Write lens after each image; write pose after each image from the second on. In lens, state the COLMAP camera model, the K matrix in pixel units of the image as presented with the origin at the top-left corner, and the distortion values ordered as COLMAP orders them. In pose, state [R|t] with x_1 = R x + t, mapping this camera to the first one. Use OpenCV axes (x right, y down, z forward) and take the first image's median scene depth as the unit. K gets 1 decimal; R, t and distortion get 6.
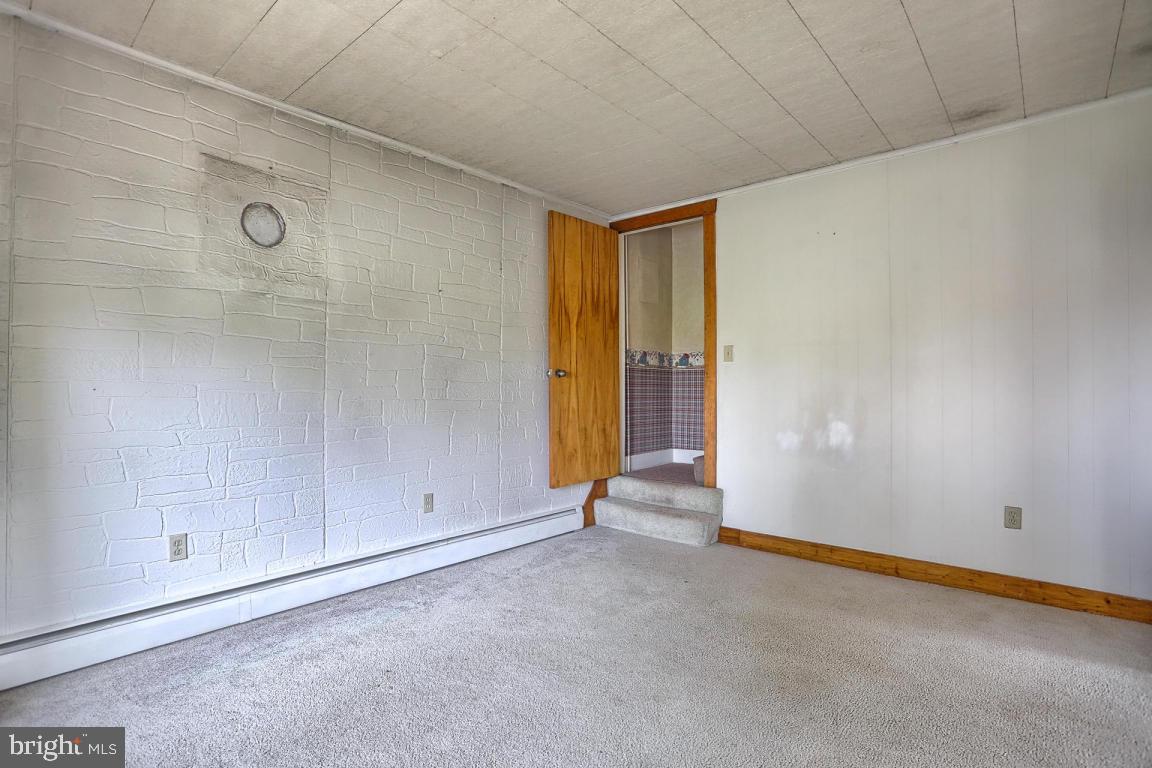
lens RADIAL K [[599.1, 0, 579.5], [0, 599.1, 389.8], [0, 0, 1]] dist [-0.001120, -0.000043]
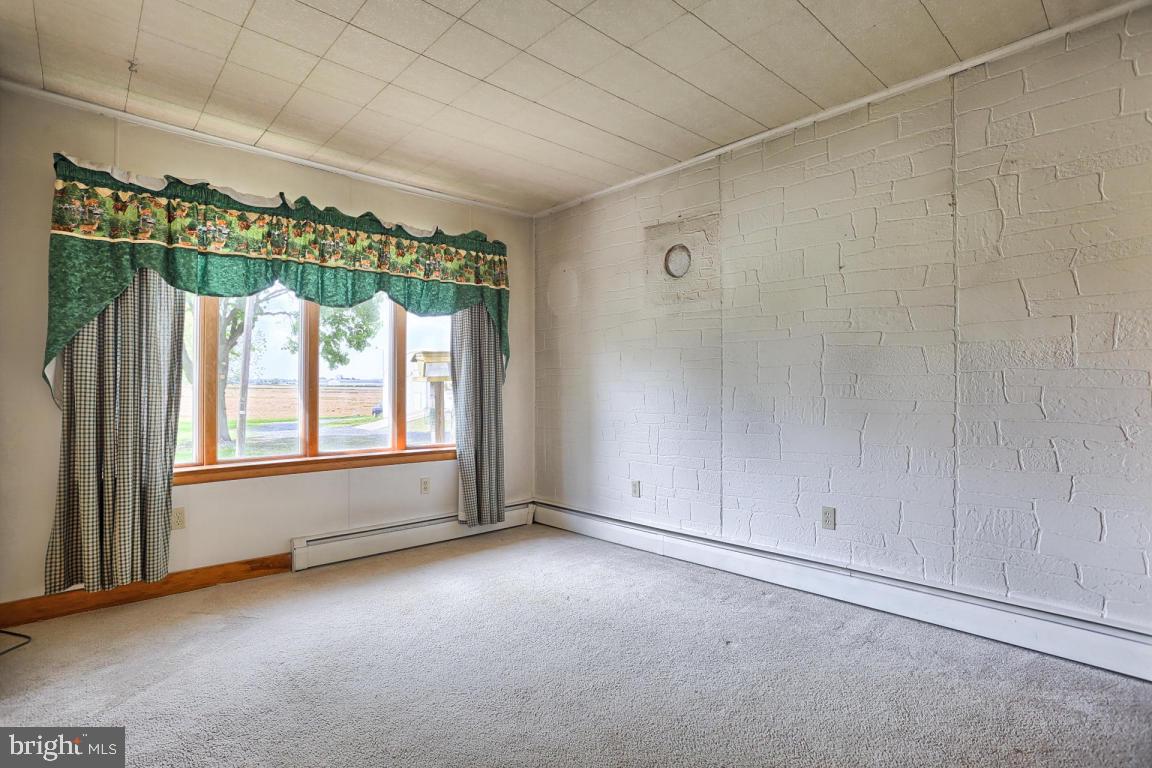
lens RADIAL K [[576.8, 0, 572.2], [0, 576.8, 379.6], [0, 0, 1]] dist [-0.053320, 0.024639]
pose [[-0.114356, -0.006404, -0.993419, 0.624037], [0.006005, 0.999956, -0.007137, -0.006268], [0.993422, -0.006781, -0.114313, 0.757279]]
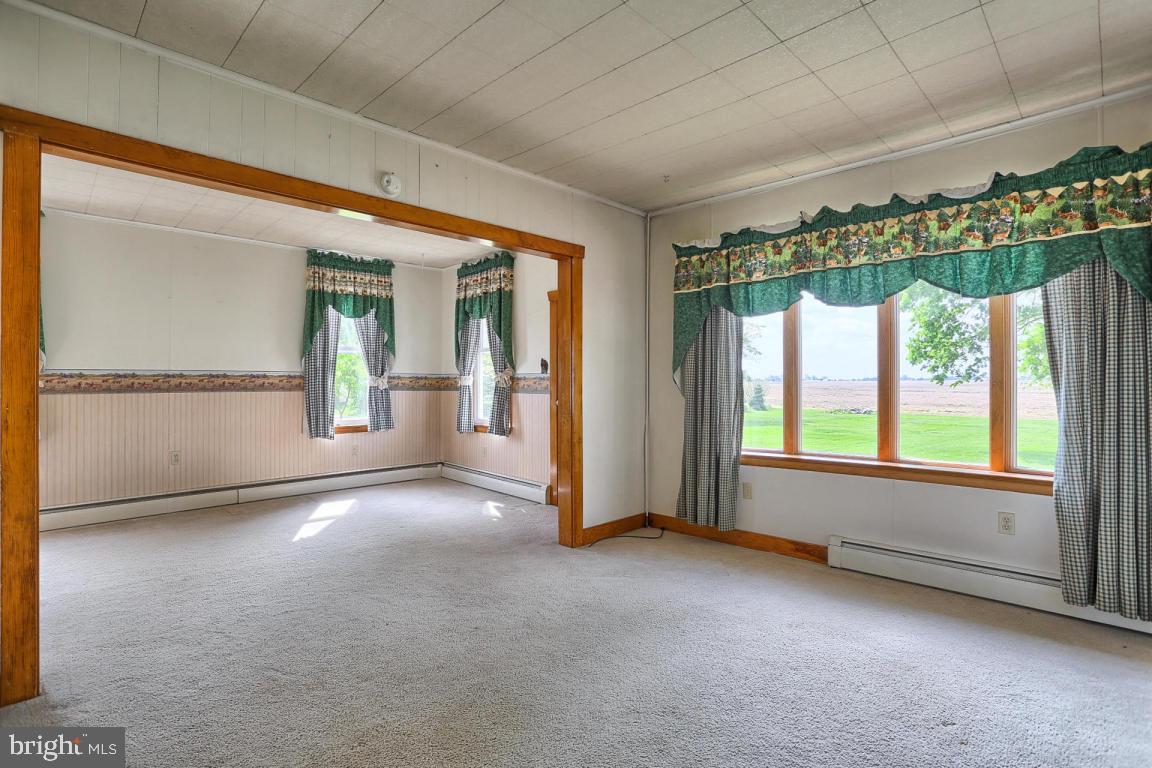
lens RADIAL K [[573.0, 0, 565.1], [0, 573.0, 387.8], [0, 0, 1]] dist [-0.065583, 0.033927]
pose [[-0.996027, 0.000454, 0.089049, 0.083192], [-0.000111, 0.999980, -0.006342, -0.000407], [-0.089051, -0.006327, -0.996007, 1.227051]]
